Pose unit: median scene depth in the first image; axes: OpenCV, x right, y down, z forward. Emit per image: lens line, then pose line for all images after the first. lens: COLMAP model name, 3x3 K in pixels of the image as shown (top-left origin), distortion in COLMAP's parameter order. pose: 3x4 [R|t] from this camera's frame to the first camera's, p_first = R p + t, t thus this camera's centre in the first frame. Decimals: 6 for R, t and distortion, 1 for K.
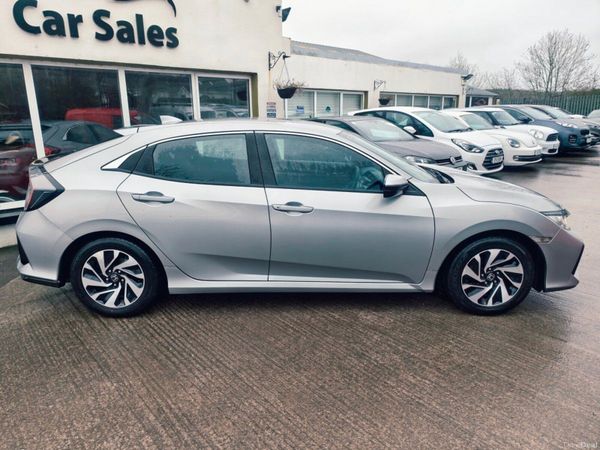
lens RADIAL K [[405.6, 0, 283.2], [0, 405.6, 222.0], [0, 0, 1]] dist [0.001237, -0.003578]
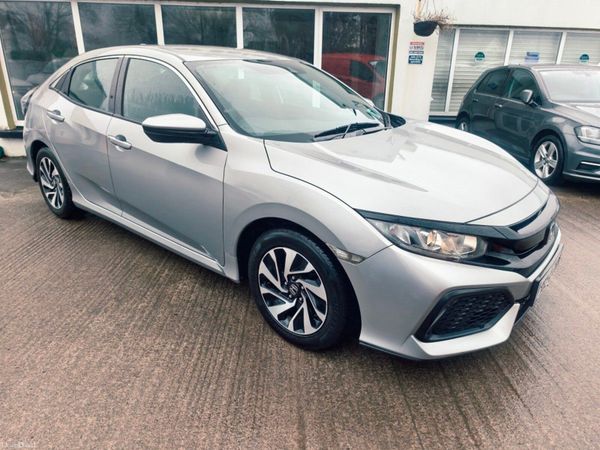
lens RADIAL K [[408.1, 0, 306.0], [0, 408.1, 224.9], [0, 0, 1]] dist [0.003769, -0.000540]
pose [[0.779757, 0.249952, -0.574024, 0.538484], [-0.187205, 0.967987, 0.167199, -0.049909], [0.597439, -0.022914, 0.801587, 0.292784]]
